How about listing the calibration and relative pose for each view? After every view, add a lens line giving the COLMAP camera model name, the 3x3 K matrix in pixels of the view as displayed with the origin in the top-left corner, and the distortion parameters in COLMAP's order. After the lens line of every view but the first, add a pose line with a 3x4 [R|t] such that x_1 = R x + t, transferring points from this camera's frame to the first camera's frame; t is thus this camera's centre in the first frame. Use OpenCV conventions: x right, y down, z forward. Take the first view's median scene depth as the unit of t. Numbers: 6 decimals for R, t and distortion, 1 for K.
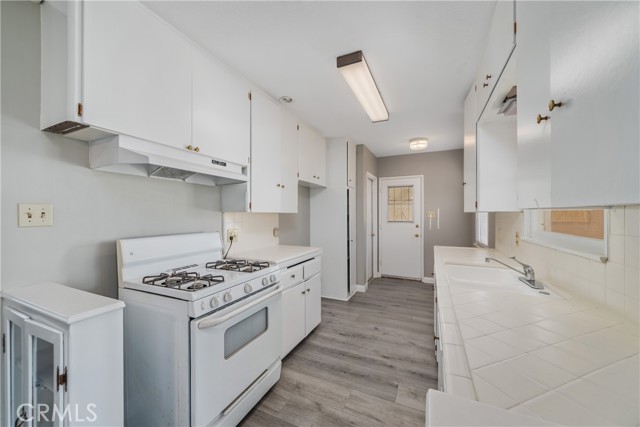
lens RADIAL K [[236.6, 0, 320.0], [0, 236.6, 213.5], [0, 0, 1]] dist [0.000545, 0.000041]
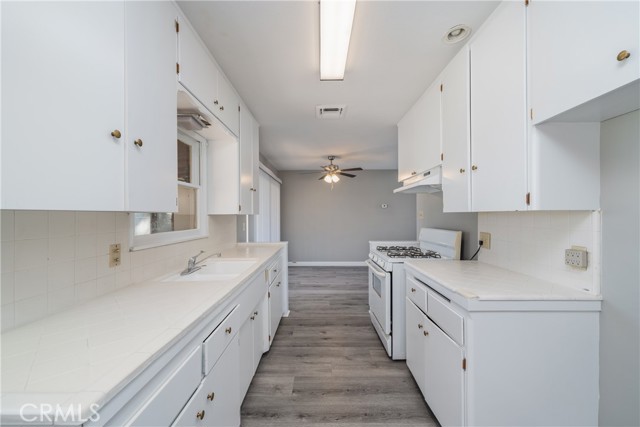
lens RADIAL K [[236.6, 0, 320.0], [0, 236.6, 213.5], [0, 0, 1]] dist [0.000545, 0.000041]
pose [[-0.904625, -0.000286, -0.426208, 0.634282], [0.004783, 0.999930, -0.010822, 0.003715], [0.426181, -0.011828, -0.904560, 1.916194]]
